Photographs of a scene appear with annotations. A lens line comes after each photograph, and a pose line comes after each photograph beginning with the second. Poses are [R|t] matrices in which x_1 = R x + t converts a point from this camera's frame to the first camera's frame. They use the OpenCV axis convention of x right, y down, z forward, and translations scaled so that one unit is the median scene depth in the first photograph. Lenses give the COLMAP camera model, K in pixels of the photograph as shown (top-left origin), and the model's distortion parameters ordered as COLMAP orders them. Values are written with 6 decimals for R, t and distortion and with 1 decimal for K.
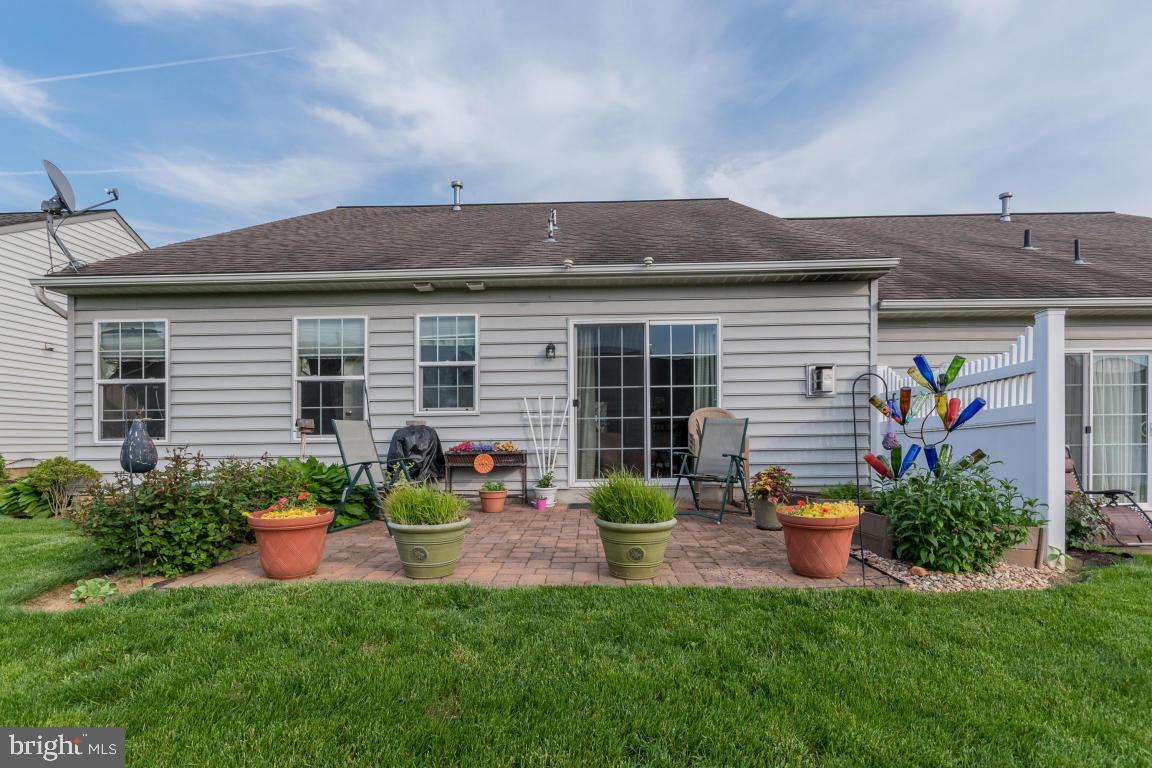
lens RADIAL K [[597.2, 0, 641.4], [0, 597.2, 442.0], [0, 0, 1]] dist [-0.005536, 0.001572]
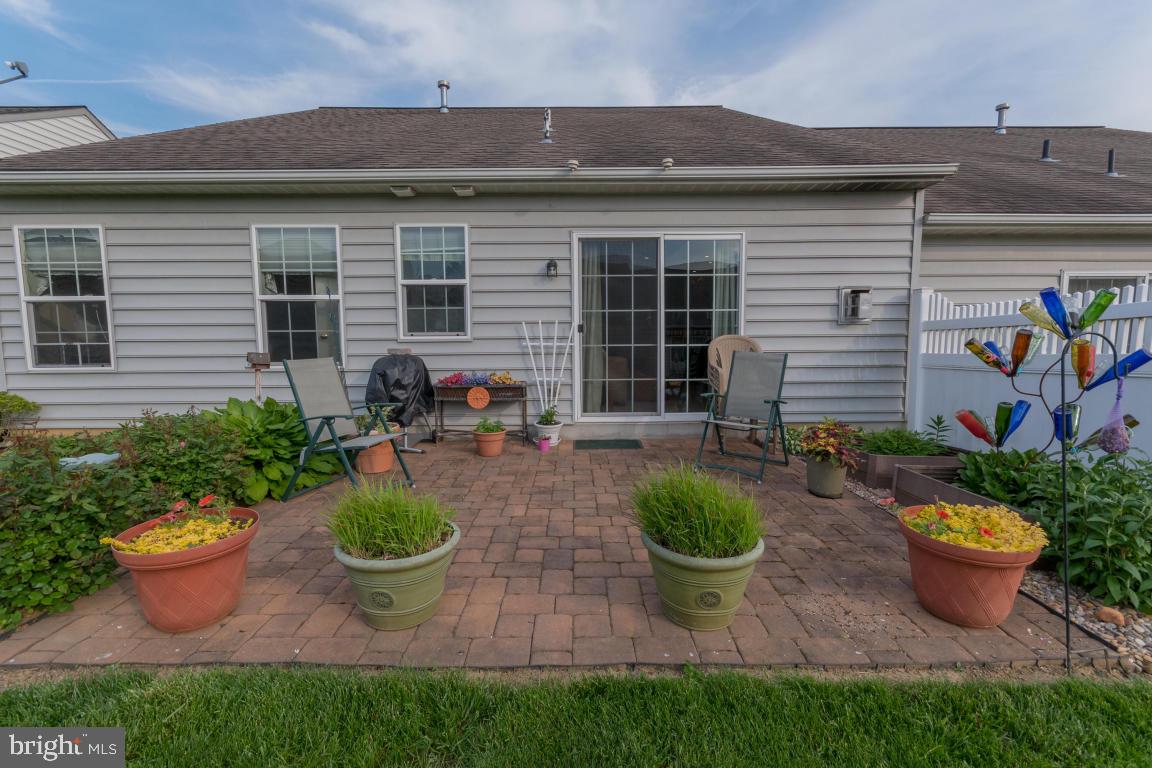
lens RADIAL K [[505.0, 0, 627.8], [0, 505.0, 387.9], [0, 0, 1]] dist [0.002080, -0.001395]
pose [[0.999587, 0.003163, 0.028576, -0.060457], [-0.006035, 0.994868, 0.101005, -0.053130], [-0.028110, -0.101135, 0.994475, 0.237196]]
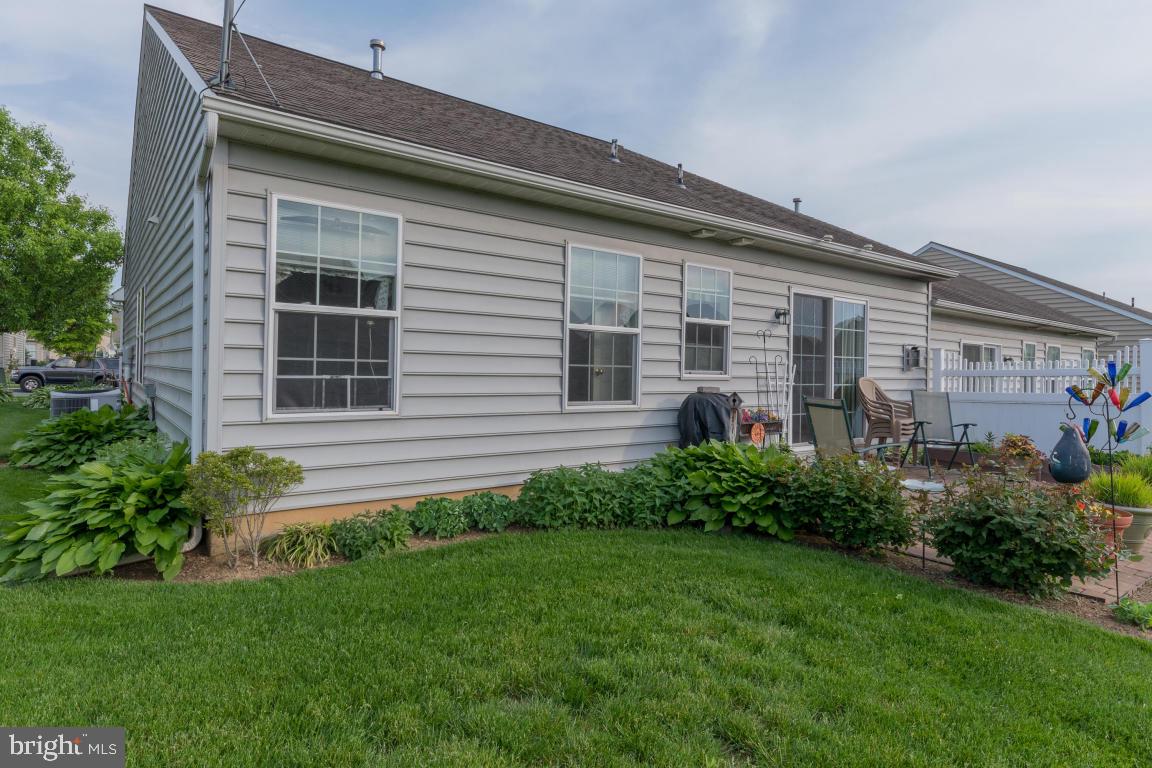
lens RADIAL K [[635.8, 0, 573.4], [0, 635.8, 381.0], [0, 0, 1]] dist [0.003314, 0.000731]
pose [[0.784565, 0.015156, 0.619861, -1.078090], [-0.030922, 0.999414, 0.014701, -0.049924], [-0.619275, -0.030701, 0.784574, 0.371782]]
